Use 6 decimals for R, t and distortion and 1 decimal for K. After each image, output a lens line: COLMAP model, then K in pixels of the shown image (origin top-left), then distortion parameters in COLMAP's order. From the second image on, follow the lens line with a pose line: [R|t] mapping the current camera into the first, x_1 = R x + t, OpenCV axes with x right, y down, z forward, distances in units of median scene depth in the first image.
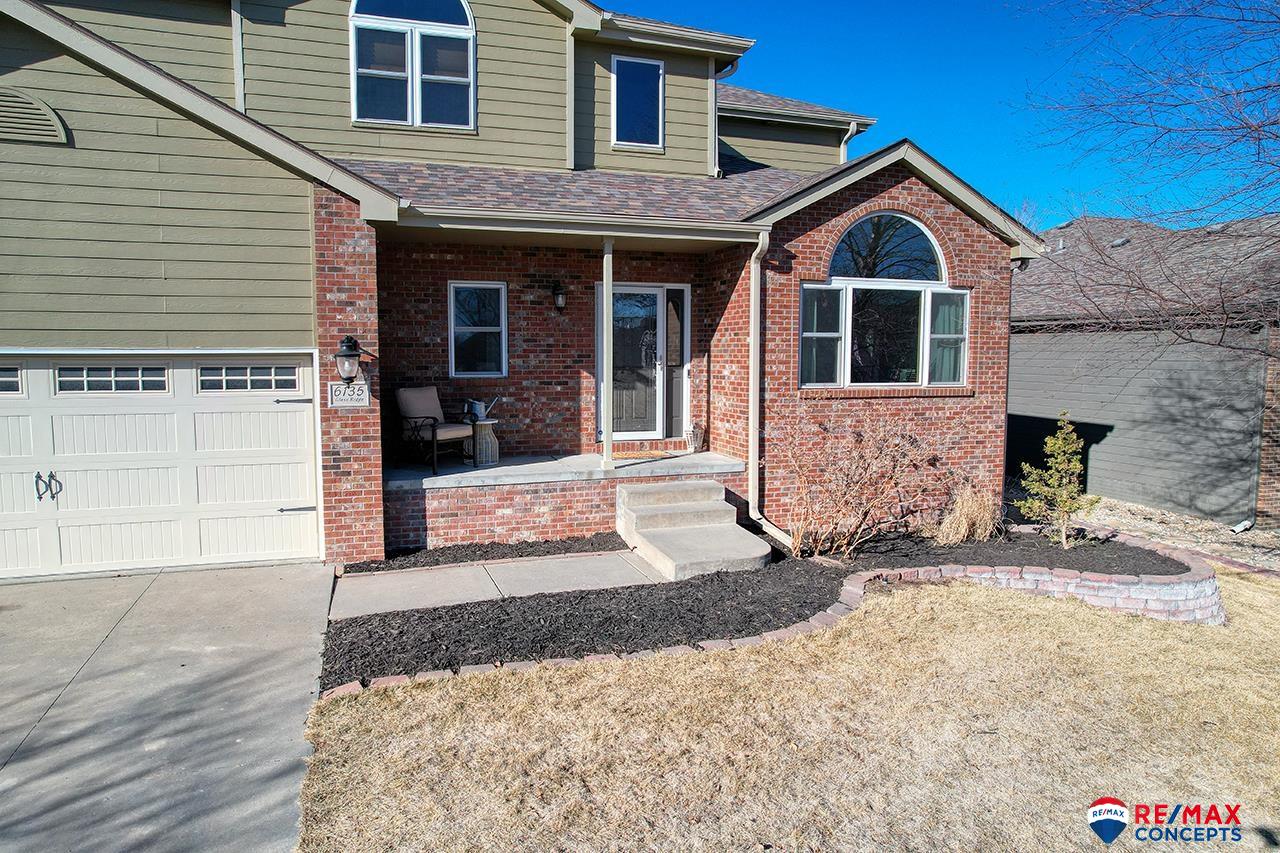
lens RADIAL K [[815.3, 0, 640.0], [0, 815.3, 426.5], [0, 0, 1]] dist [-0.065880, 0.056051]
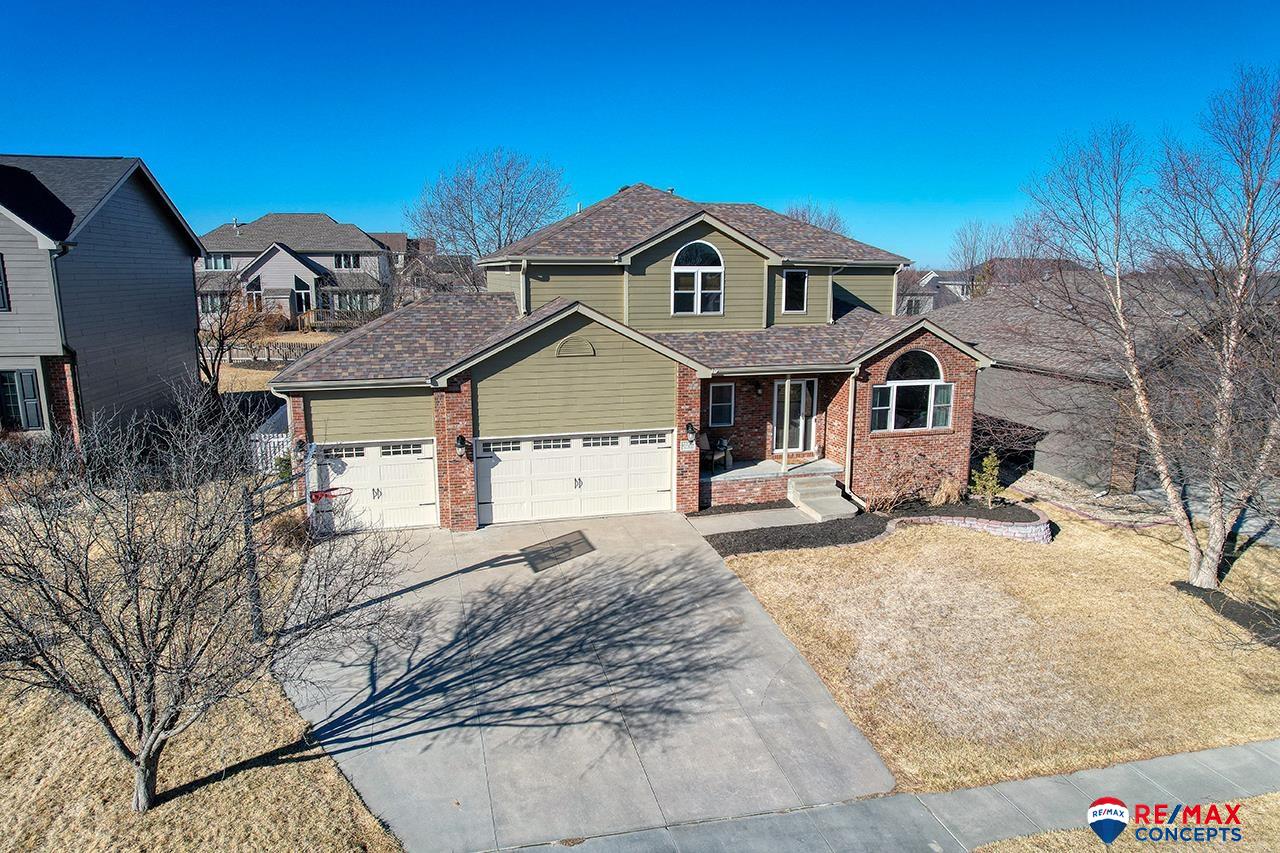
lens RADIAL K [[815.3, 0, 640.0], [0, 815.3, 426.5], [0, 0, 1]] dist [-0.065880, 0.056051]
pose [[0.998536, 0.010350, -0.053089, -0.311781], [-0.005105, 0.995173, 0.098001, -0.282926], [0.053847, -0.097587, 0.993769, -1.221719]]
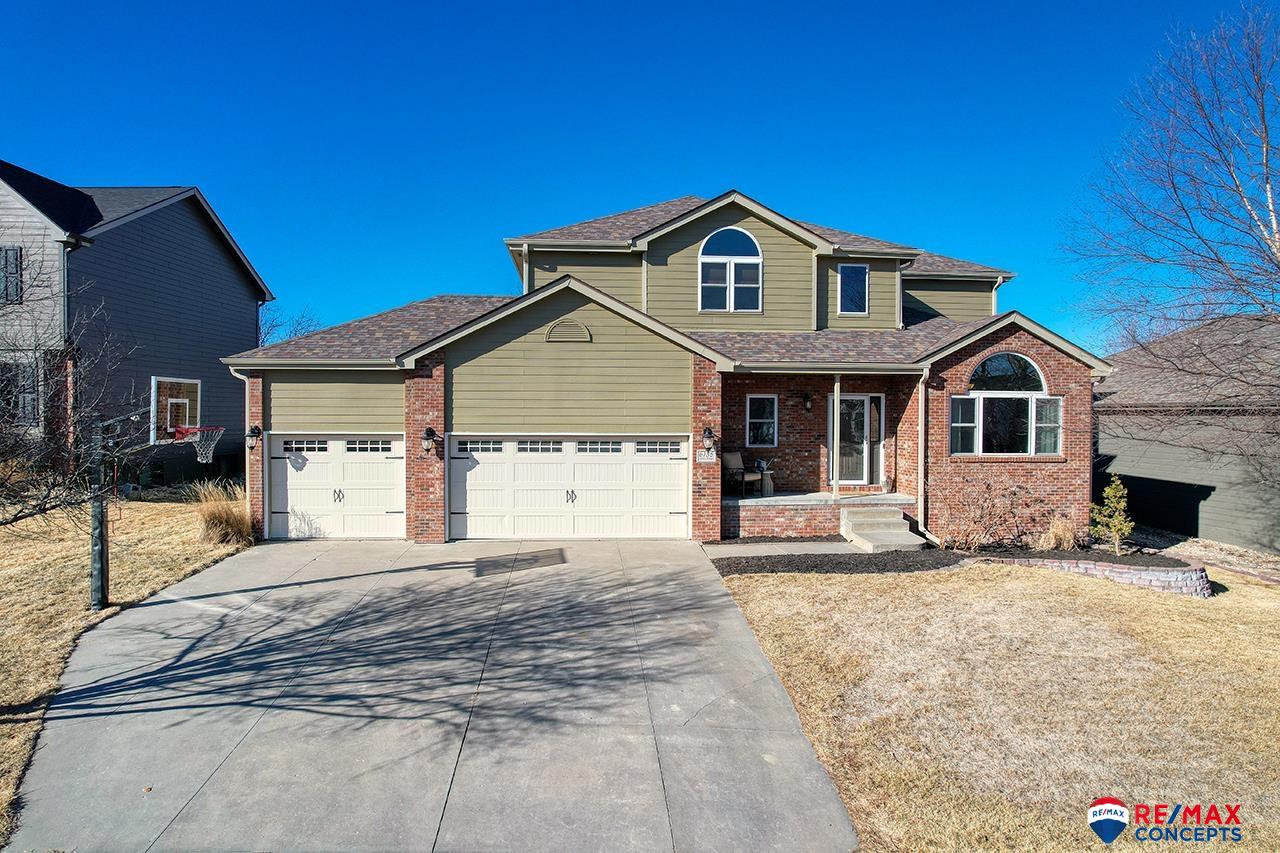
lens RADIAL K [[818.0, 0, 640.0], [0, 818.0, 426.5], [0, 0, 1]] dist [-0.075246, 0.070397]
pose [[0.969665, 0.006704, -0.244346, -0.020088], [-0.025047, 0.997087, -0.072041, 0.031258], [0.243151, 0.075976, 0.967008, -0.840118]]
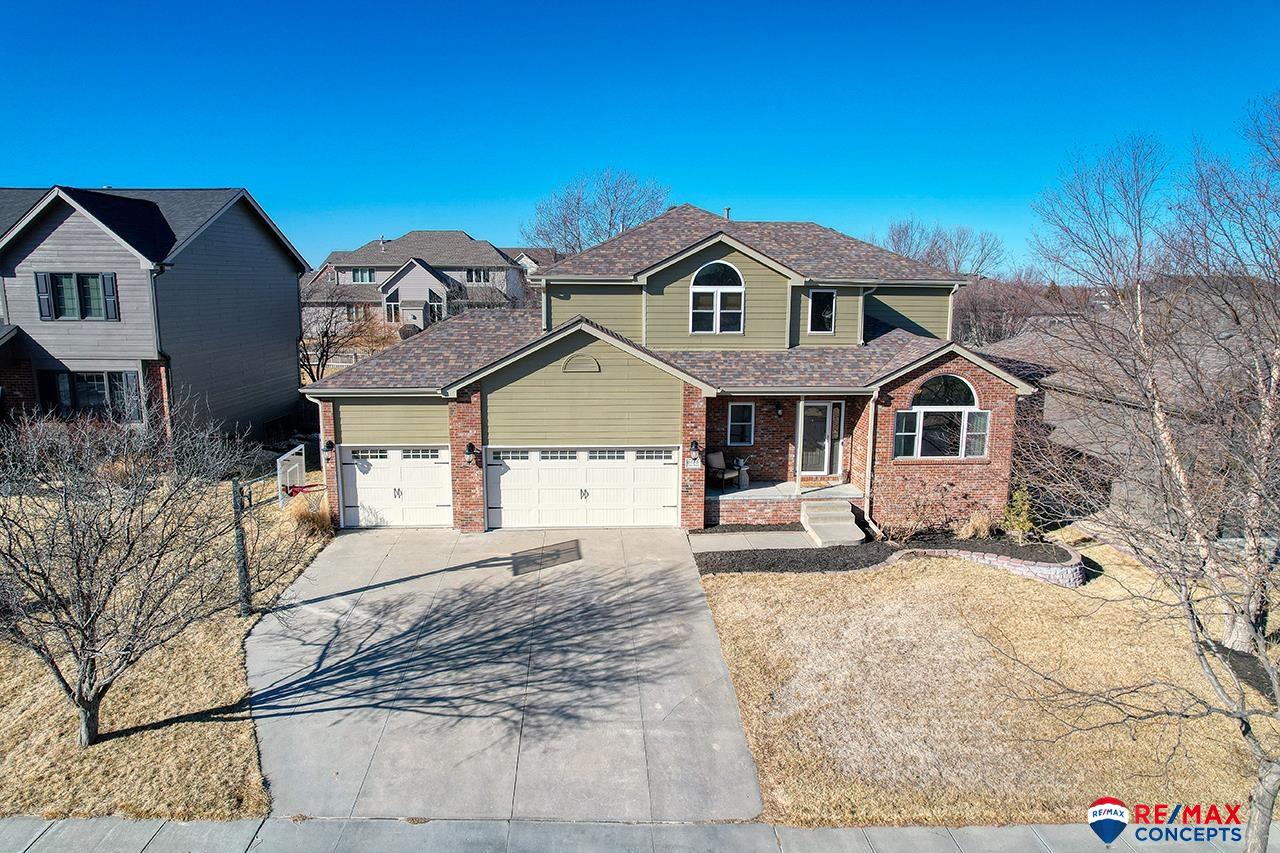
lens RADIAL K [[815.3, 0, 640.0], [0, 815.3, 426.5], [0, 0, 1]] dist [-0.065880, 0.056051]
pose [[0.967395, 0.048702, -0.248547, 0.083530], [-0.028343, 0.995991, 0.084843, -0.299844], [0.251682, -0.075032, 0.964897, -1.211011]]
